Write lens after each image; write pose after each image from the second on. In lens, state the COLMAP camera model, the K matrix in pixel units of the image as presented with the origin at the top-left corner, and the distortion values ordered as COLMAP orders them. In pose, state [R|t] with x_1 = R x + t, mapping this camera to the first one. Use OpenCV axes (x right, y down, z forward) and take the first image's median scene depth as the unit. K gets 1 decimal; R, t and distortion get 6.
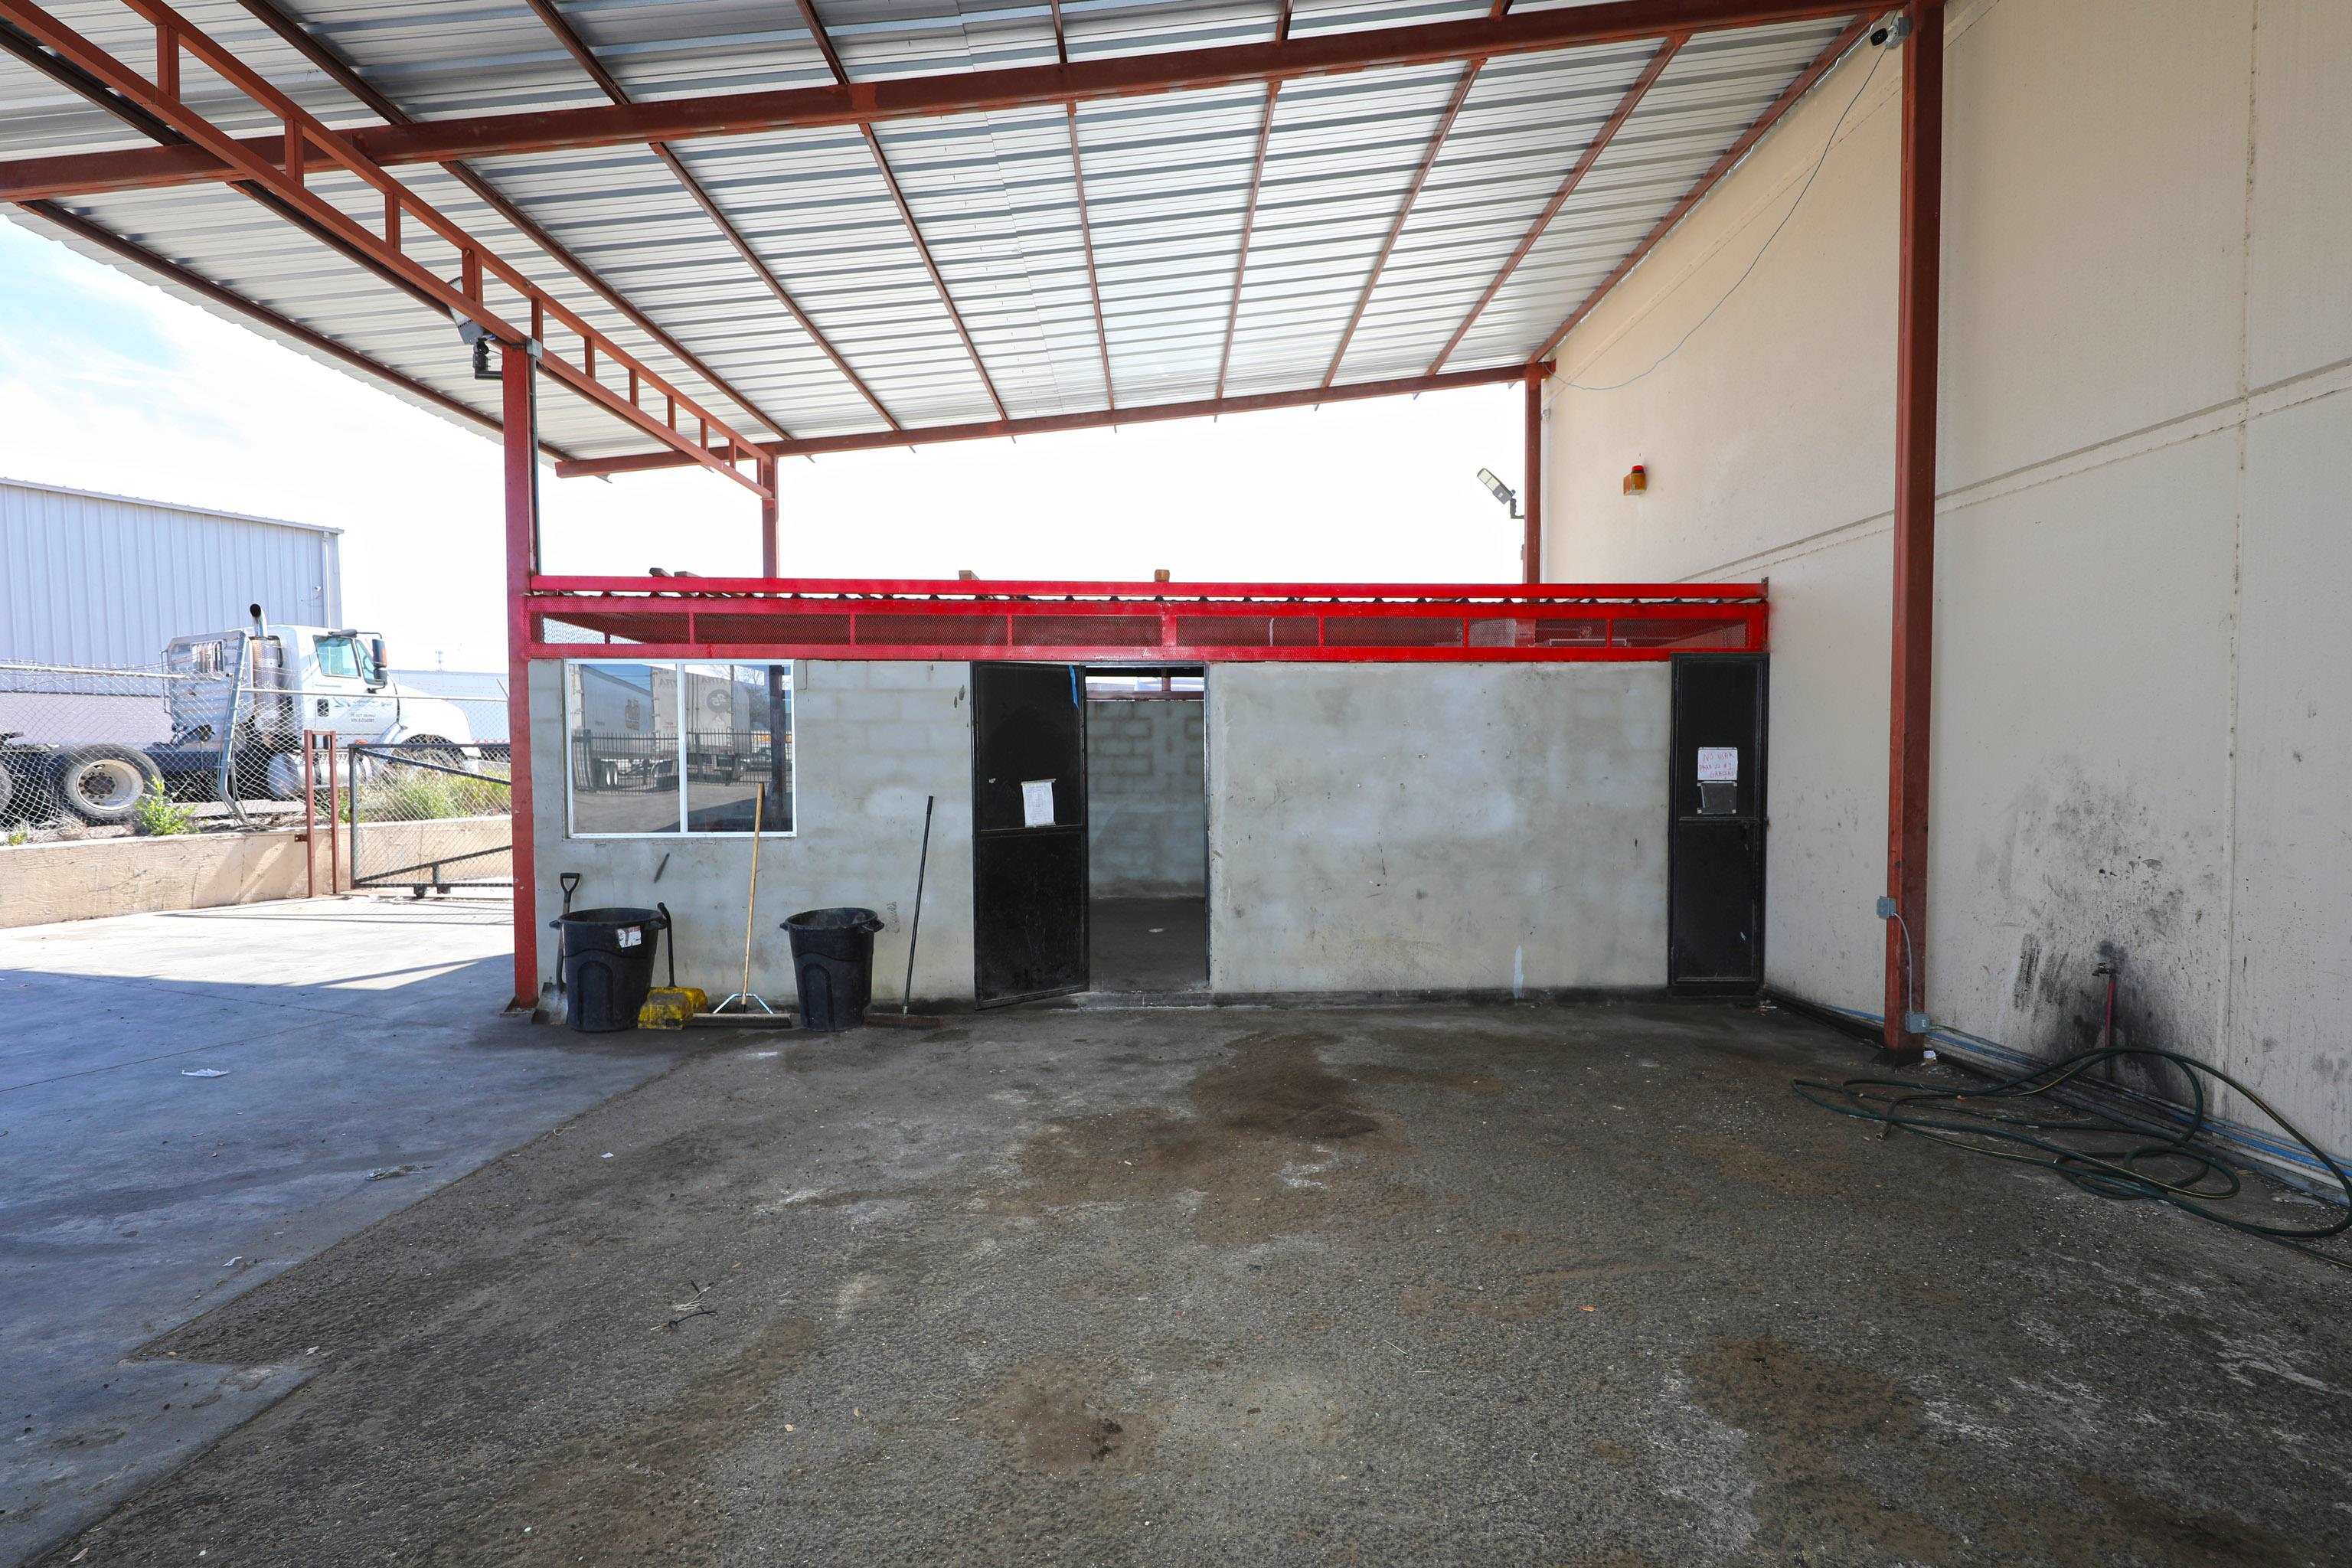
lens RADIAL K [[1012.7, 0, 1176.0], [0, 1012.7, 784.0], [0, 0, 1]] dist [0.008300, 0.000193]
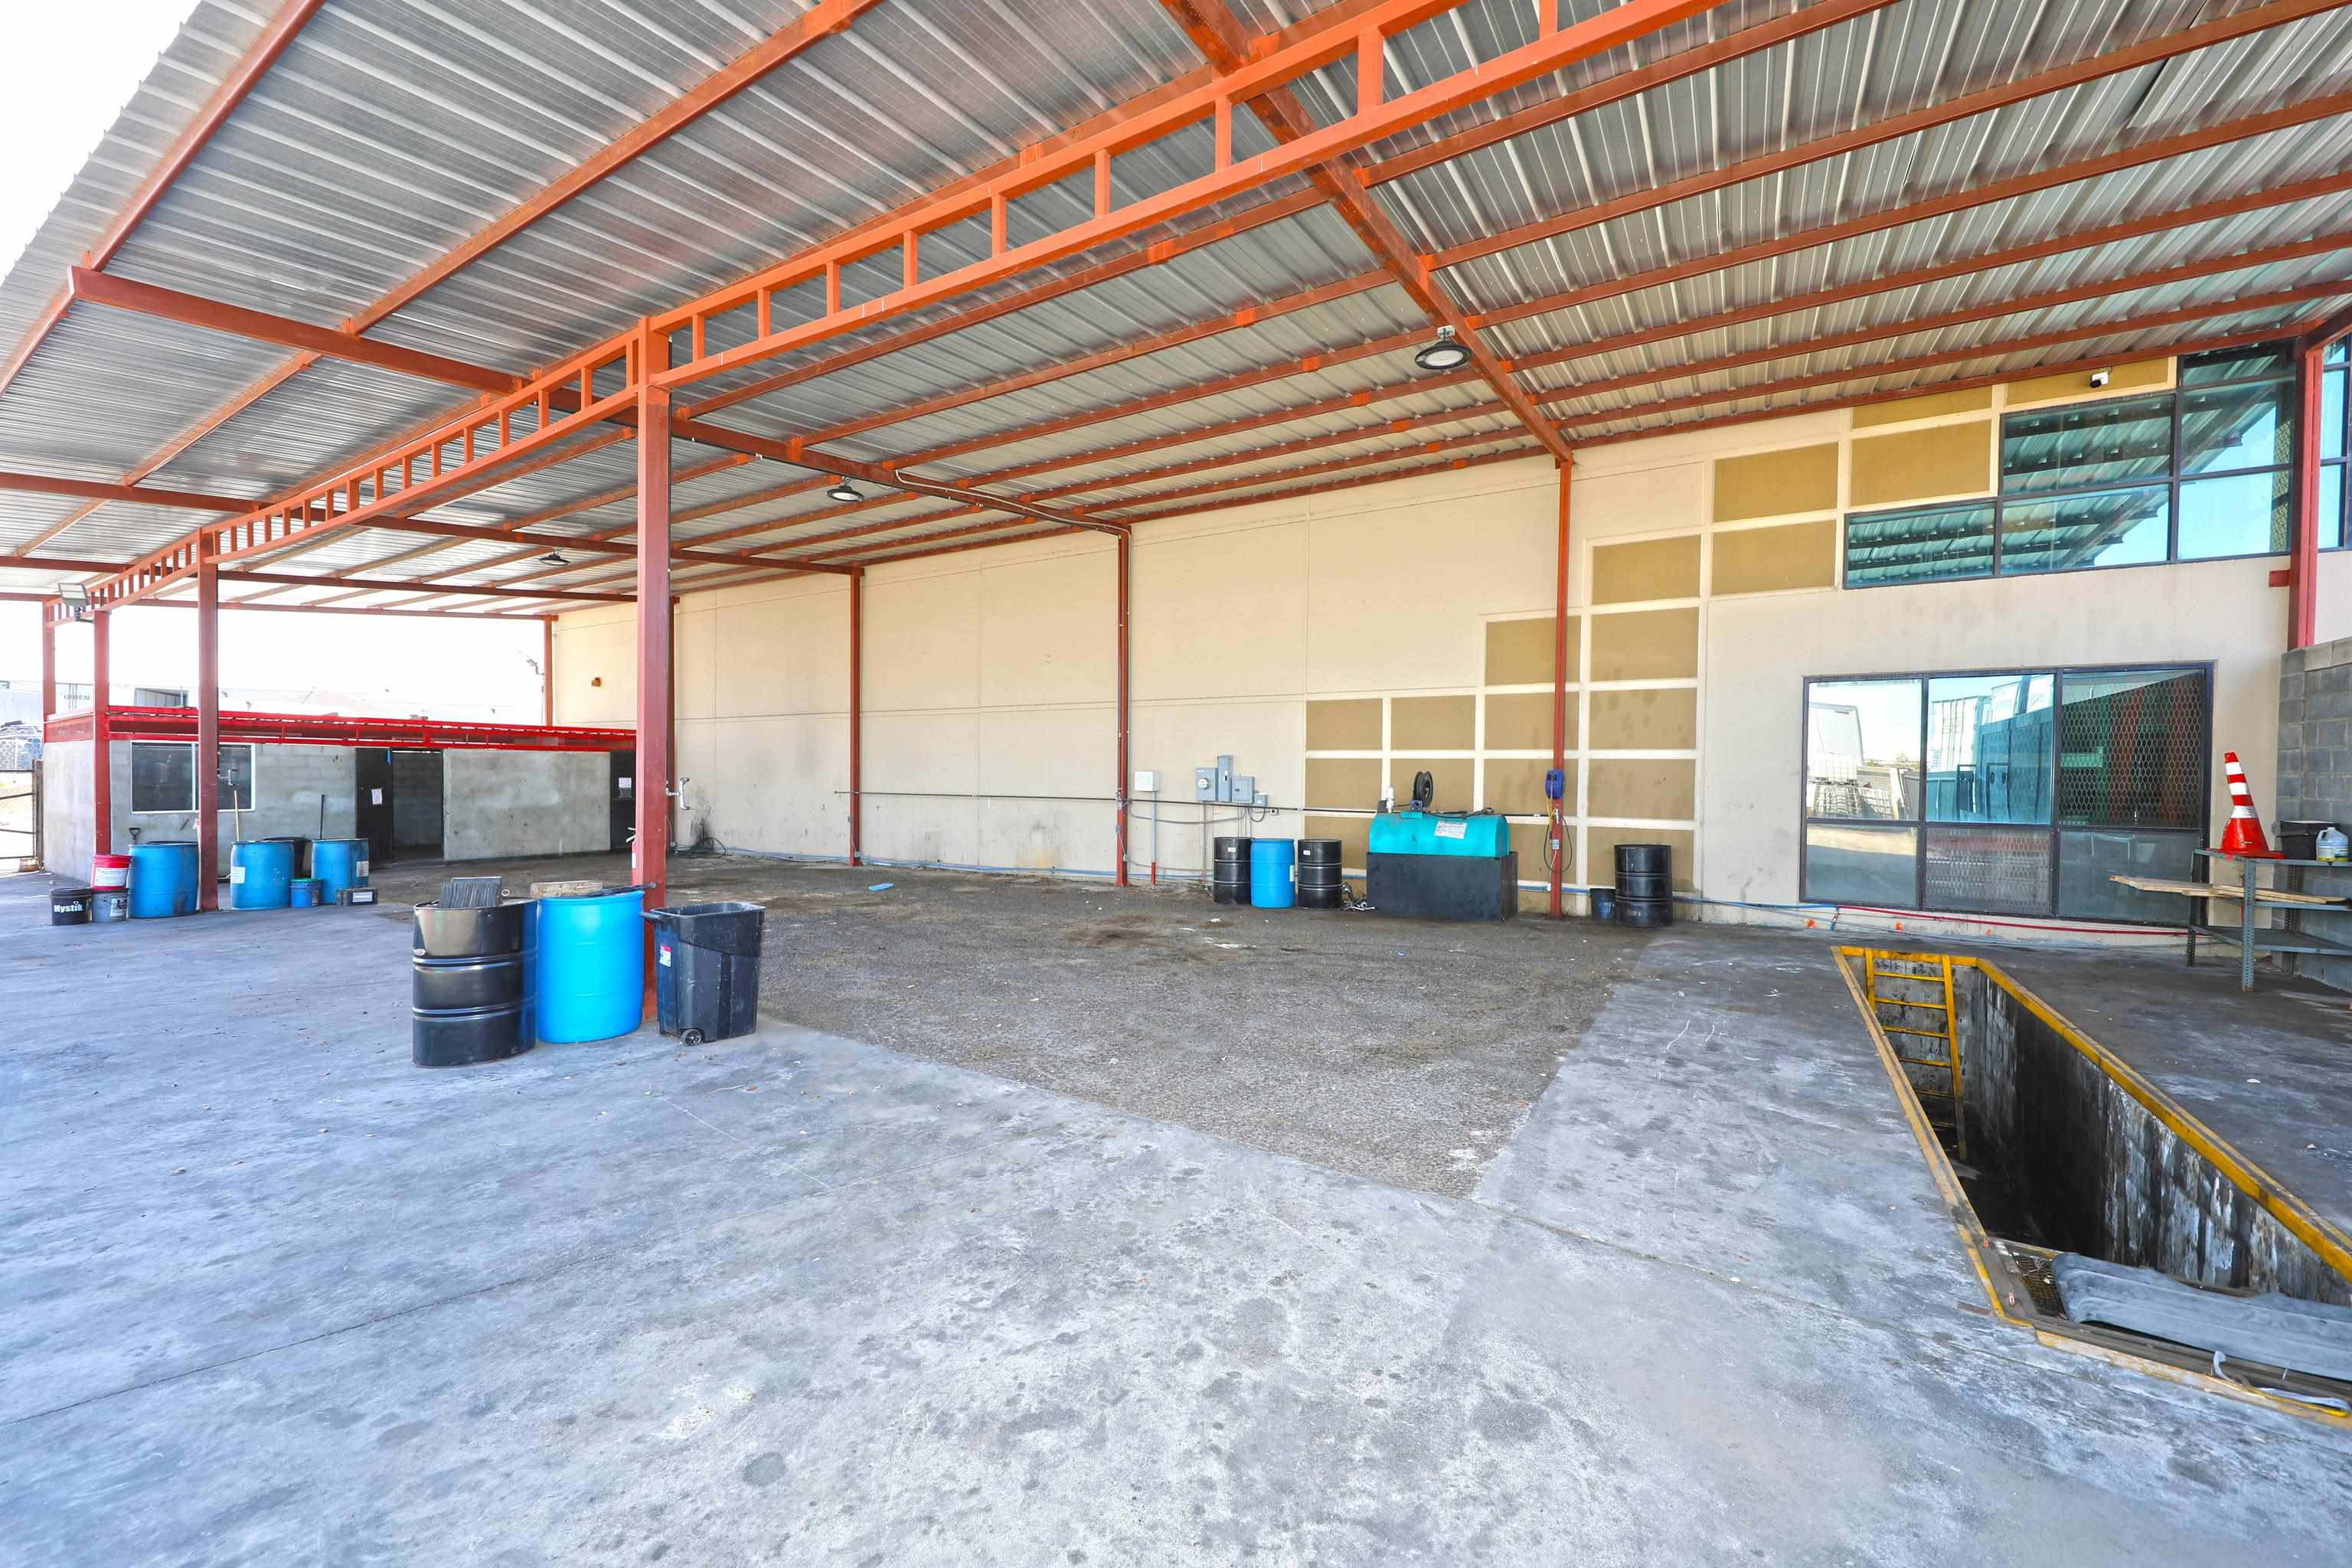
lens RADIAL K [[846.4, 0, 1176.0], [0, 846.4, 784.0], [0, 0, 1]] dist [-0.017058, -0.000287]
pose [[0.507937, -0.001559, 0.861393, -1.010958], [0.014927, 0.999864, -0.006993, 0.033460], [-0.861265, 0.016410, 0.507891, -2.140354]]
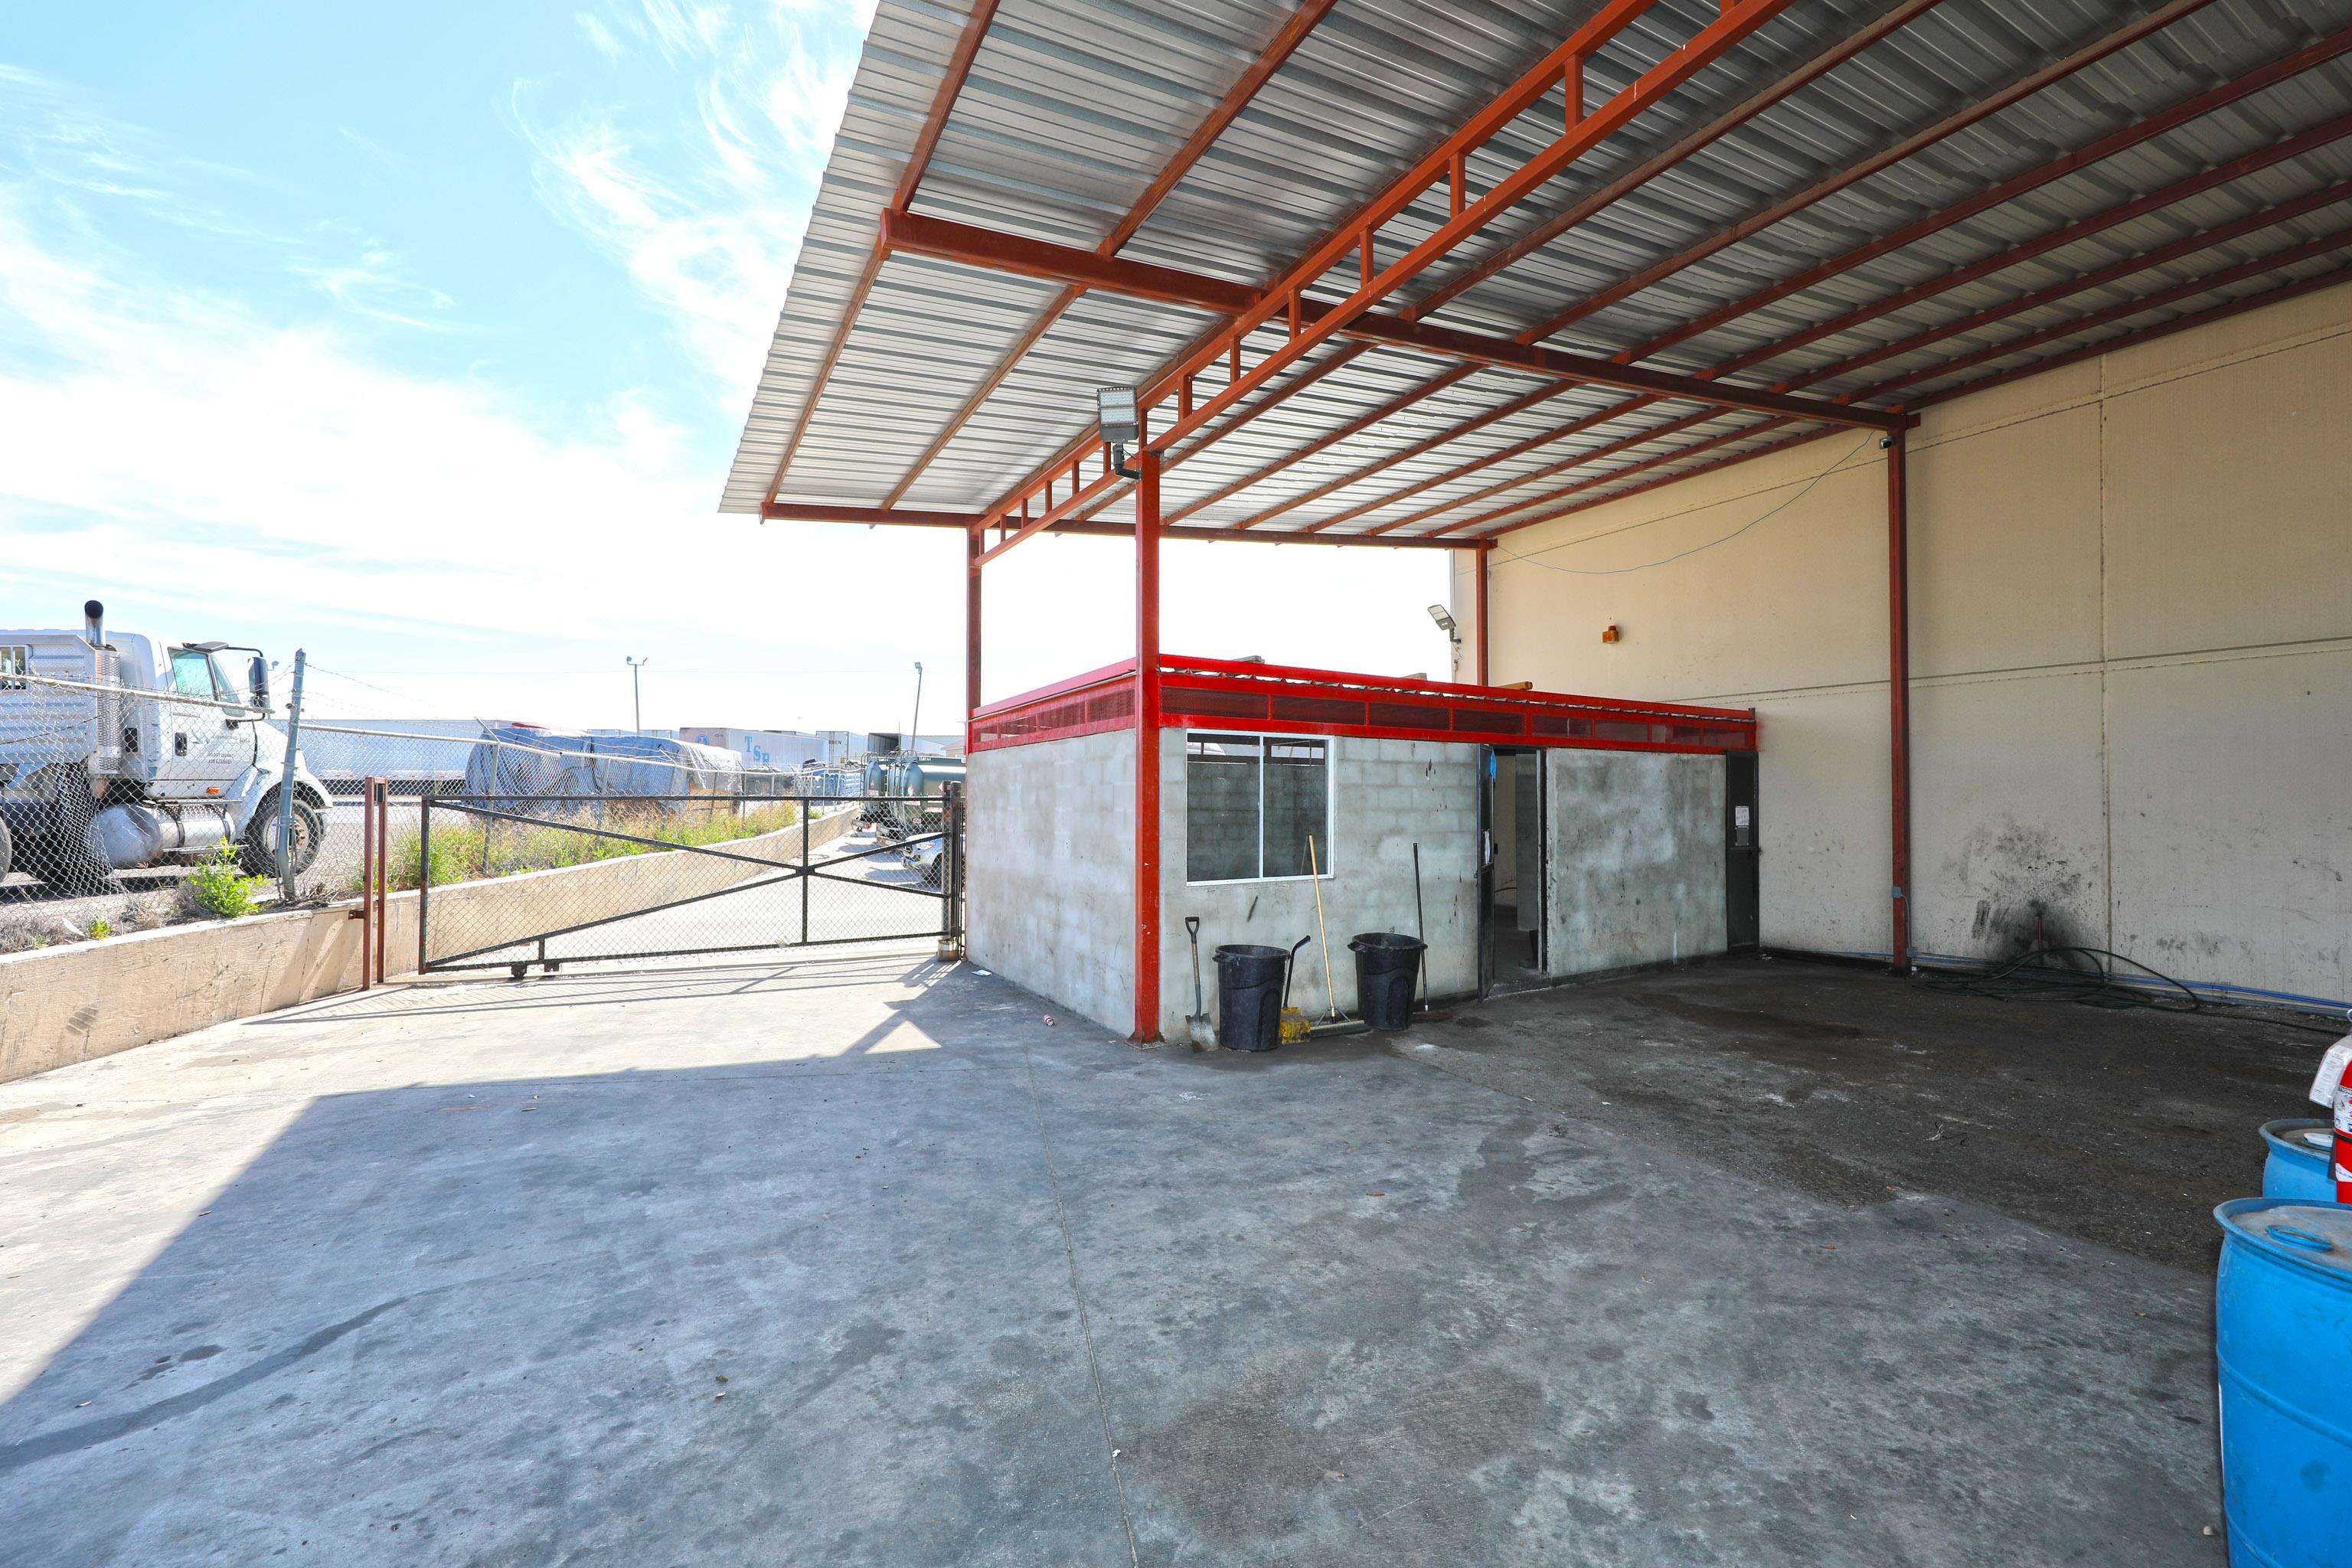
lens RADIAL K [[930.3, 0, 1168.0], [0, 930.3, 798.2], [0, 0, 1]] dist [0.009179, -0.000494]
pose [[0.876820, 0.004771, 0.480795, -1.109254], [0.011133, 0.999481, -0.030222, -0.013601], [-0.480690, 0.031852, 0.876312, 0.099707]]
